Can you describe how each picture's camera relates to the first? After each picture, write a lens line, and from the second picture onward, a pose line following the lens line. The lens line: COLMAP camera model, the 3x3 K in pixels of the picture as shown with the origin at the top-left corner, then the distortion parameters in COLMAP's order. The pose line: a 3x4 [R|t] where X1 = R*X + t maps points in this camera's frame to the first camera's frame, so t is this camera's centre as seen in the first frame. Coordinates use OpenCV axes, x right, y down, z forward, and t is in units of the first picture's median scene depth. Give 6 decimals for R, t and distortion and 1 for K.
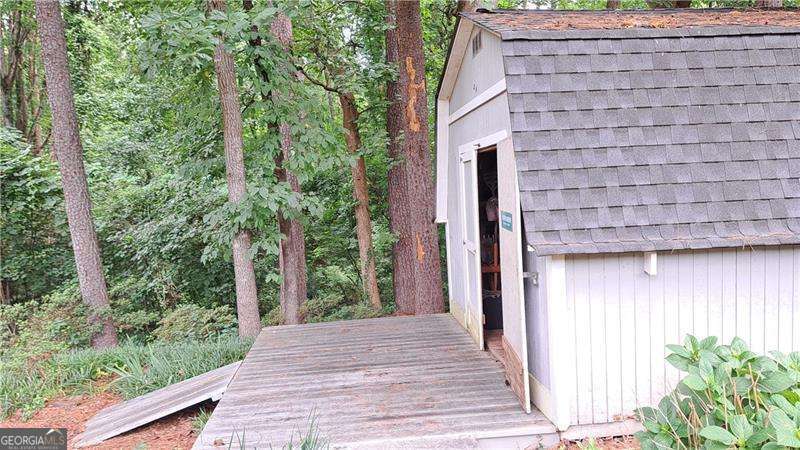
lens RADIAL K [[570.8, 0, 399.6], [0, 570.8, 224.3], [0, 0, 1]] dist [0.054223, -0.050524]
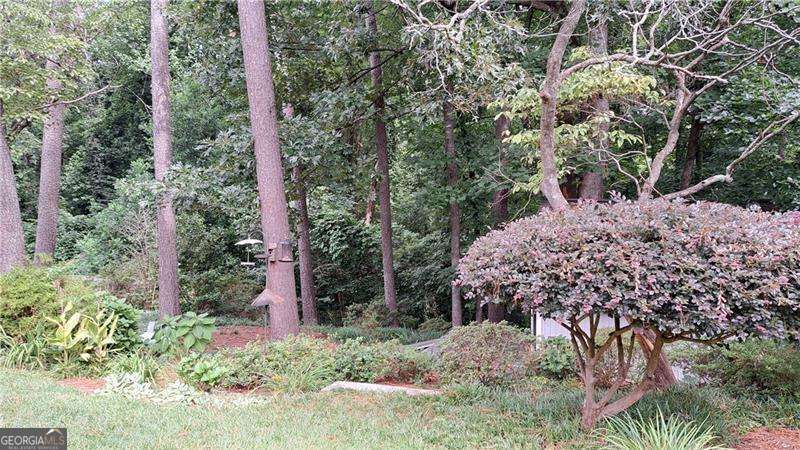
lens RADIAL K [[570.8, 0, 399.5], [0, 570.8, 223.7], [0, 0, 1]] dist [0.054223, -0.050524]
pose [[0.891304, 0.055590, -0.449986, 0.274389], [-0.085930, 0.995180, -0.047261, -0.046967], [0.445189, 0.080791, 0.891784, -0.568275]]
